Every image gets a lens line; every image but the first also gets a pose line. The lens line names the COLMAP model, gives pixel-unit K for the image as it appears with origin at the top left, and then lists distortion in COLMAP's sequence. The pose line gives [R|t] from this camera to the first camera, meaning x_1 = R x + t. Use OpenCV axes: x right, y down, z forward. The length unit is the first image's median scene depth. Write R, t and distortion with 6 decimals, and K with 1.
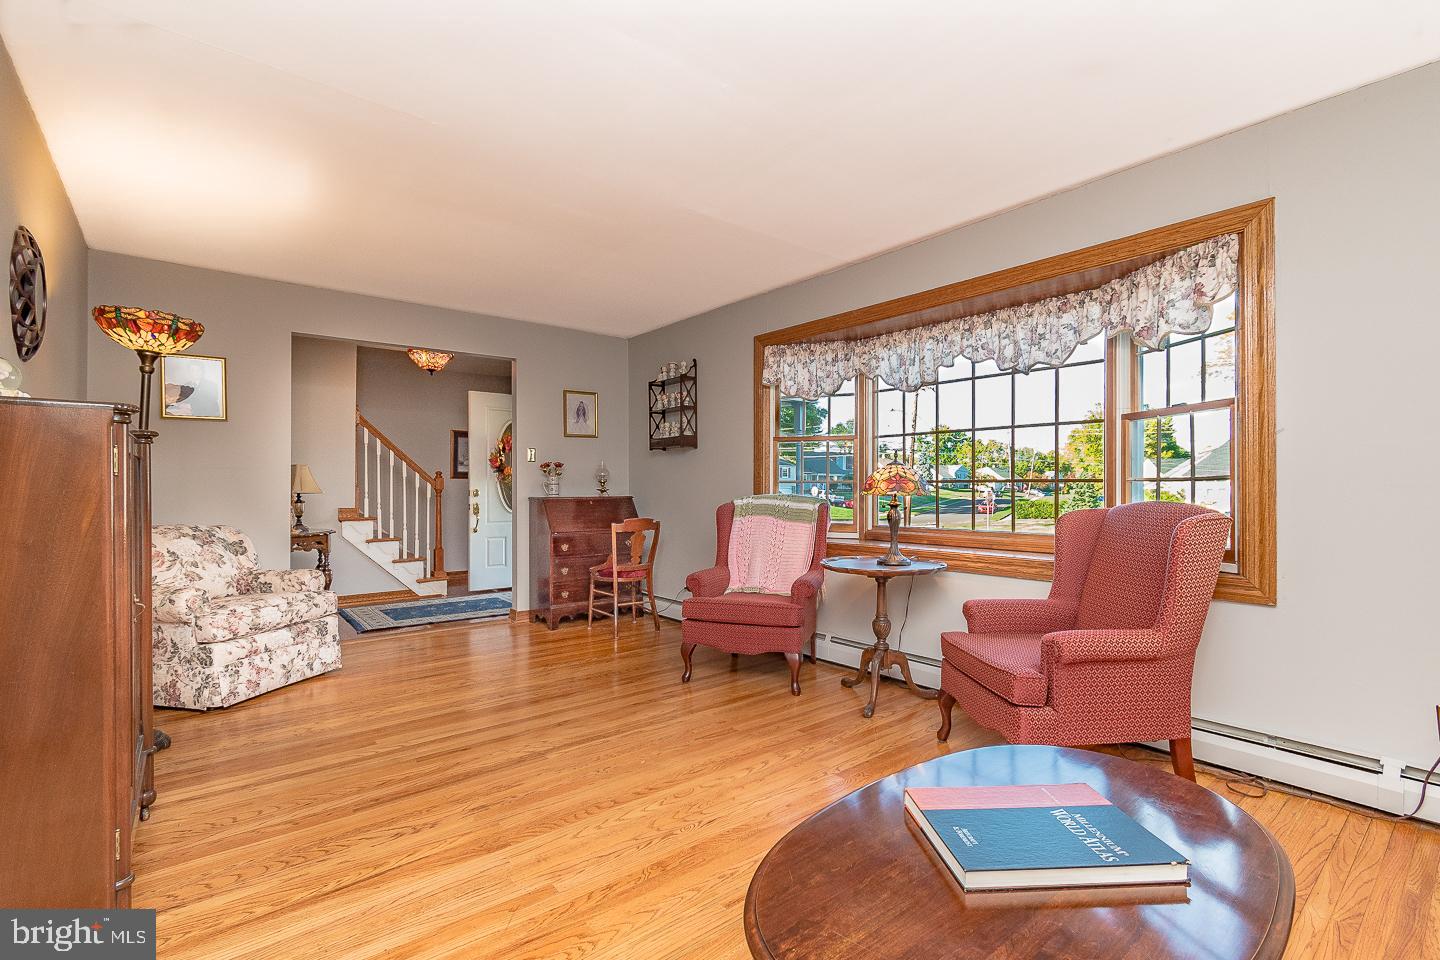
lens RADIAL K [[641.2, 0, 725.0], [0, 641.2, 488.0], [0, 0, 1]] dist [0.000058, -0.000739]
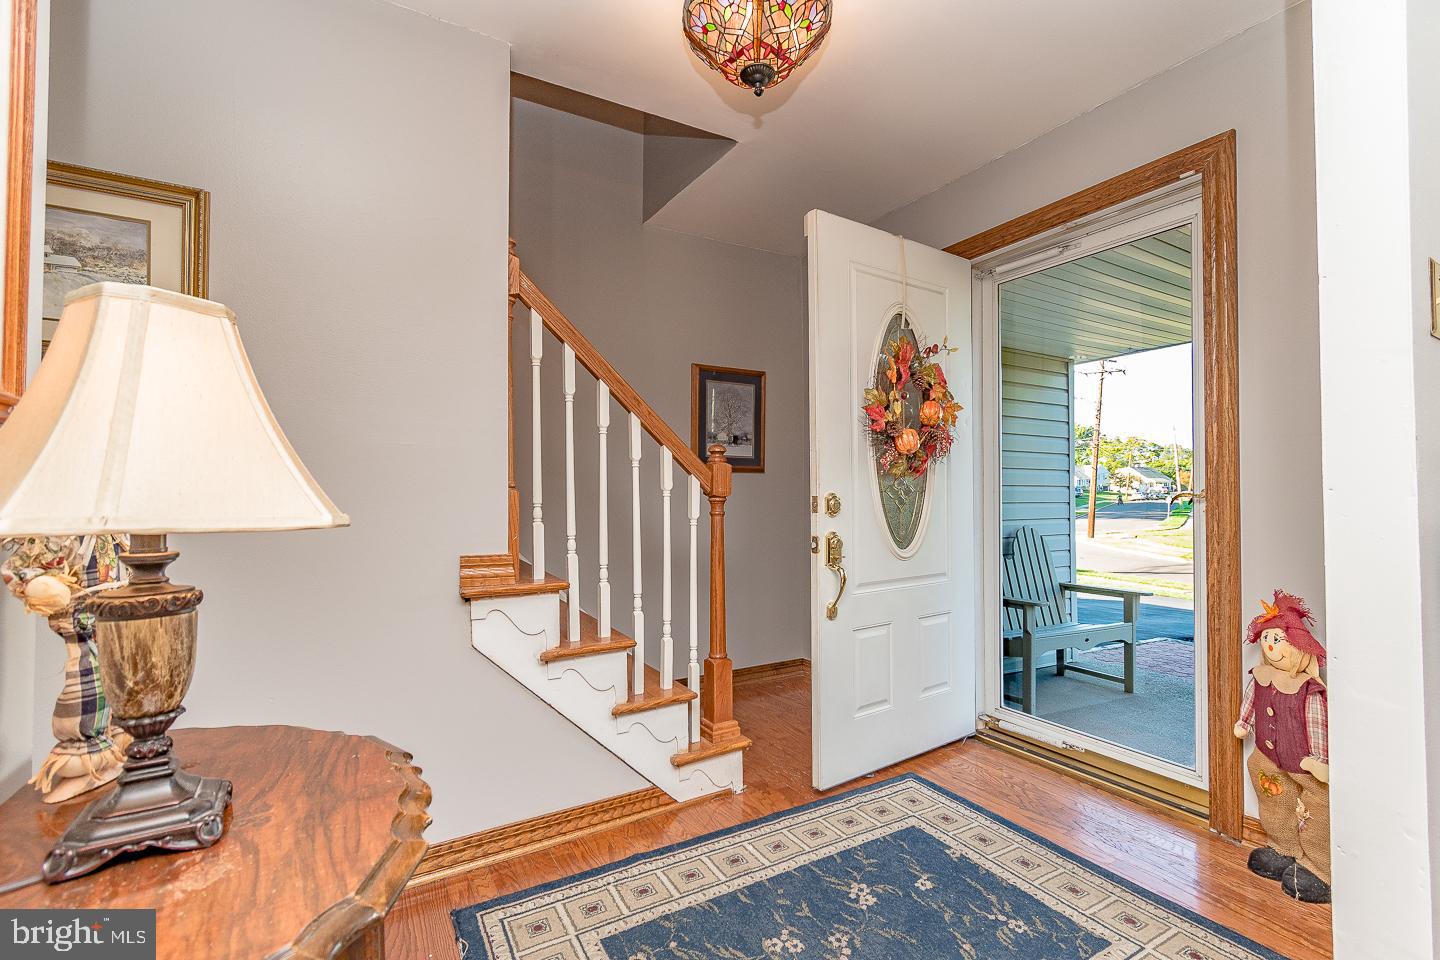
lens RADIAL K [[629.0, 0, 731.7], [0, 629.0, 486.1], [0, 0, 1]] dist [0.001915, -0.000210]
pose [[0.990940, -0.019878, -0.132824, -0.747940], [0.017686, 0.999688, -0.017660, 0.005915], [0.133133, 0.015151, 0.990982, 1.241136]]
